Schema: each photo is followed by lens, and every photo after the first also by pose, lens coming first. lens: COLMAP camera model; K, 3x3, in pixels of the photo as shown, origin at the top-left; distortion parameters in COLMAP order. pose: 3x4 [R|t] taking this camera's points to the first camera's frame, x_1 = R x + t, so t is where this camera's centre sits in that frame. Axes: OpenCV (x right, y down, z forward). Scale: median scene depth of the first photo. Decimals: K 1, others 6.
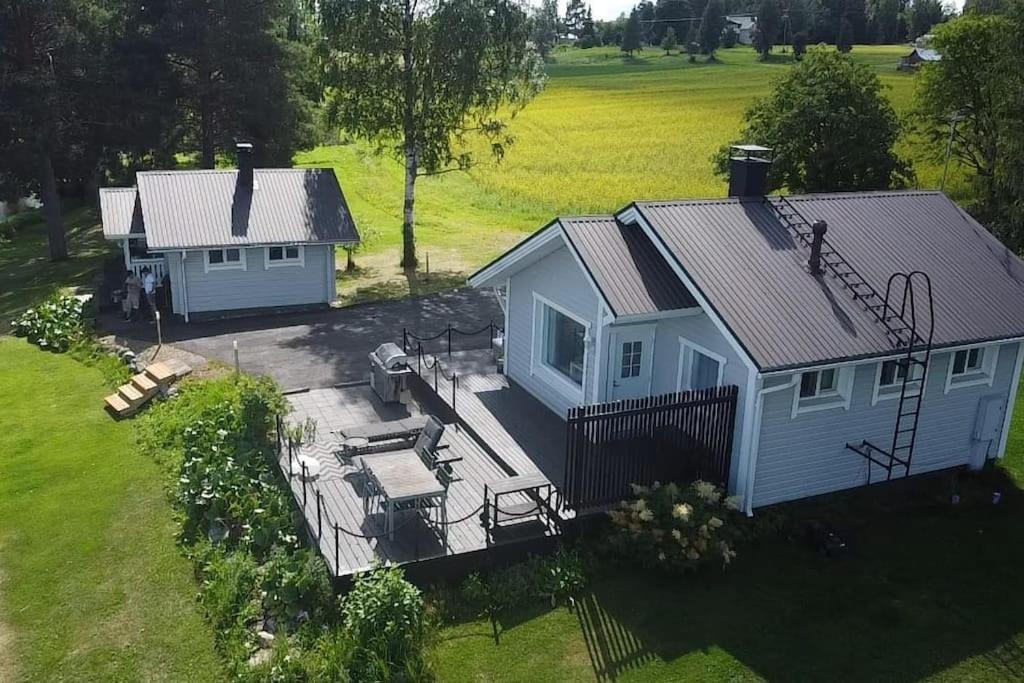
lens RADIAL K [[920.9, 0, 512.0], [0, 920.9, 344.1], [0, 0, 1]] dist [0.002564, 0.006395]
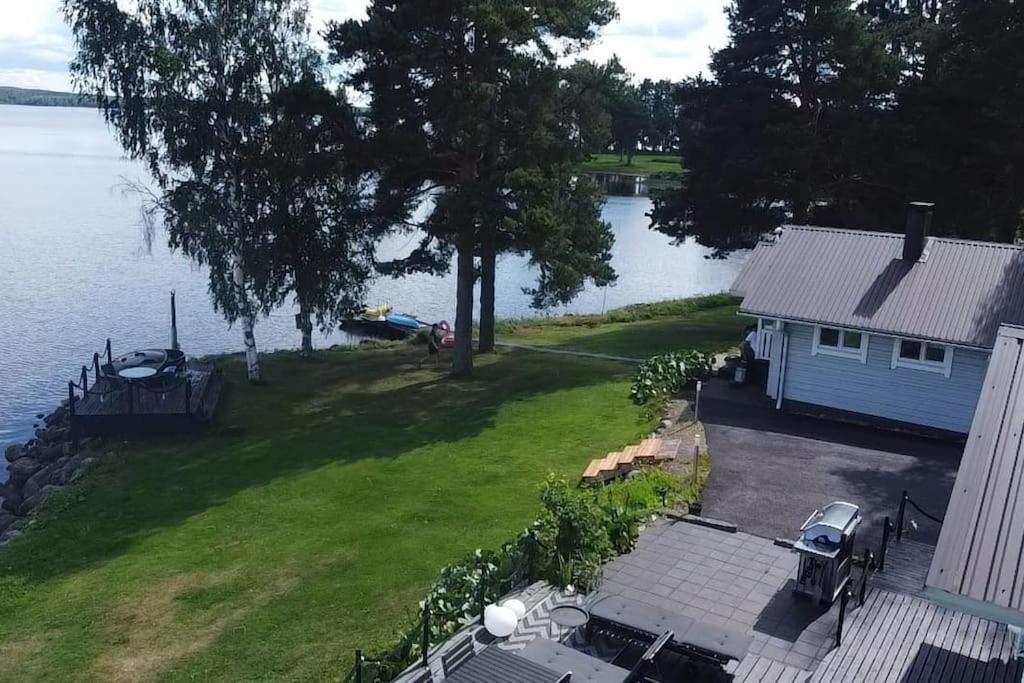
lens RADIAL K [[920.9, 0, 514.7], [0, 920.9, 344.2], [0, 0, 1]] dist [0.002564, 0.006395]
pose [[0.543695, 0.188325, -0.817881, 0.162523], [-0.274167, 0.960891, 0.038999, -0.047363], [0.793239, 0.203032, 0.574064, 0.356495]]
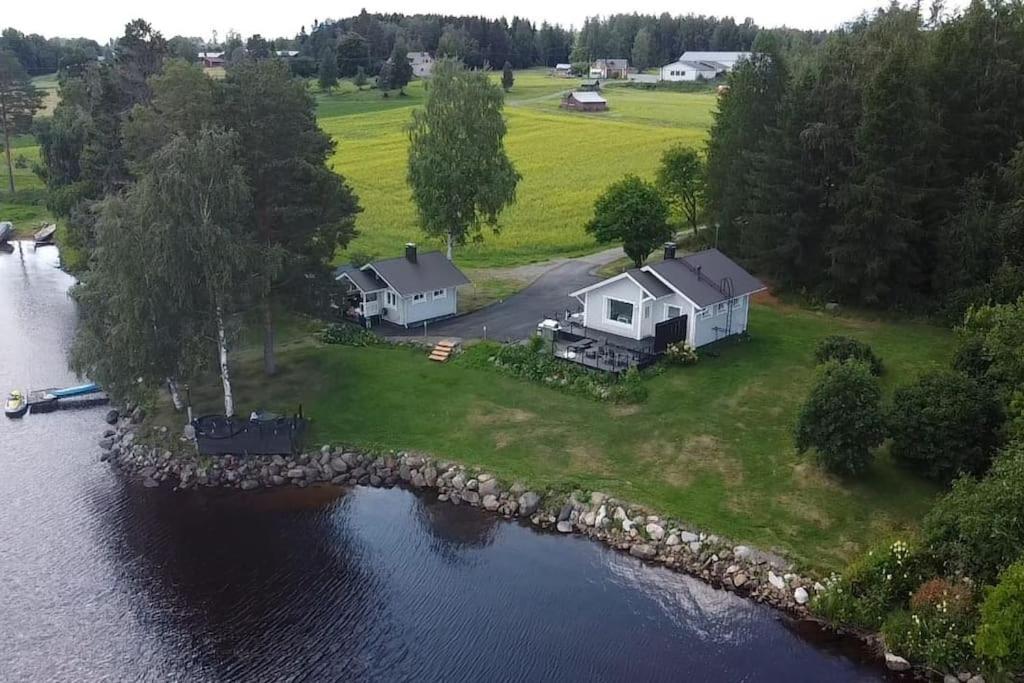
lens RADIAL K [[920.9, 0, 512.4], [0, 920.9, 348.0], [0, 0, 1]] dist [0.002564, 0.006395]
pose [[0.925874, -0.121382, 0.357803, -0.901816], [0.120867, 0.992381, 0.023895, 0.004600], [-0.357978, 0.021123, 0.933491, -1.125281]]
